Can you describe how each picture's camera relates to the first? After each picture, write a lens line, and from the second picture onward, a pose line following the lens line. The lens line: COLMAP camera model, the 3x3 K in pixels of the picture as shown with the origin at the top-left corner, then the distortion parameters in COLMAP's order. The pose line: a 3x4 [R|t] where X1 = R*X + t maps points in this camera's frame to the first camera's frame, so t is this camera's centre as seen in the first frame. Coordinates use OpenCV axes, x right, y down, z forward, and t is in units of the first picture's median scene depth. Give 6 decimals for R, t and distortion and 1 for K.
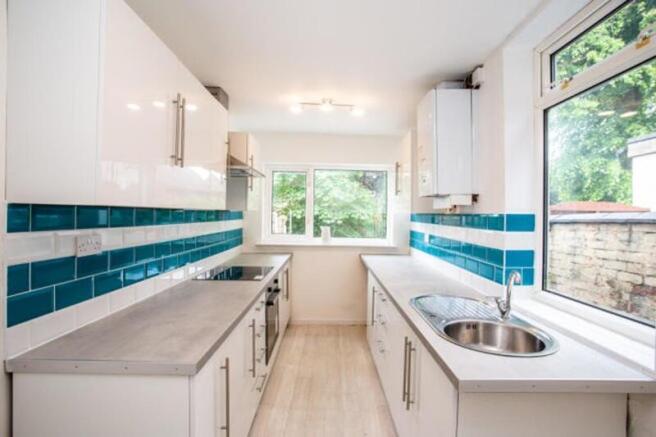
lens RADIAL K [[321.0, 0, 334.4], [0, 321.0, 216.8], [0, 0, 1]] dist [-0.030283, 0.007560]
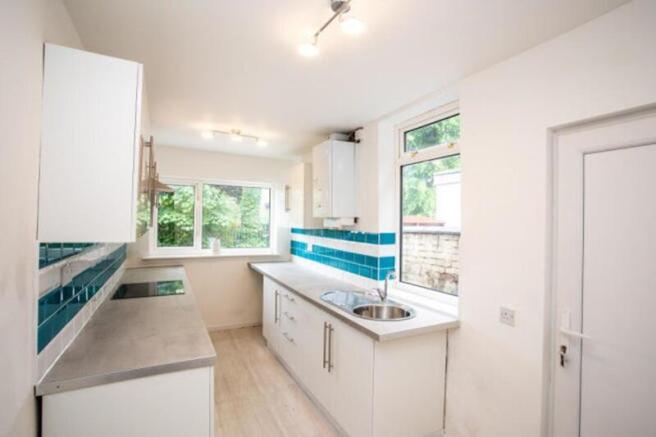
lens RADIAL K [[321.0, 0, 329.5], [0, 321.0, 216.5], [0, 0, 1]] dist [-0.030283, 0.007560]
pose [[0.898675, 0.004700, 0.438590, -0.244514], [-0.000272, 0.999948, -0.010158, -0.051678], [-0.438615, 0.009009, 0.898630, -0.188117]]
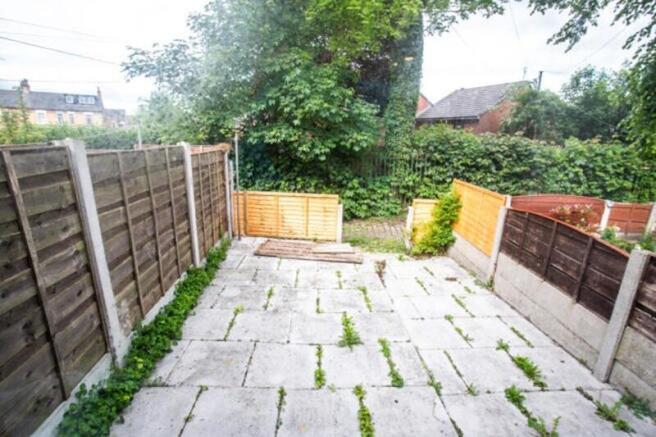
lens RADIAL K [[321.0, 0, 330.3], [0, 321.0, 224.8], [0, 0, 1]] dist [-0.030283, 0.007560]
pose [[0.999738, 0.011998, 0.019498, 0.104166], [-0.016750, 0.963908, 0.265709, -0.071488], [-0.015606, -0.265966, 0.963856, 1.570506]]
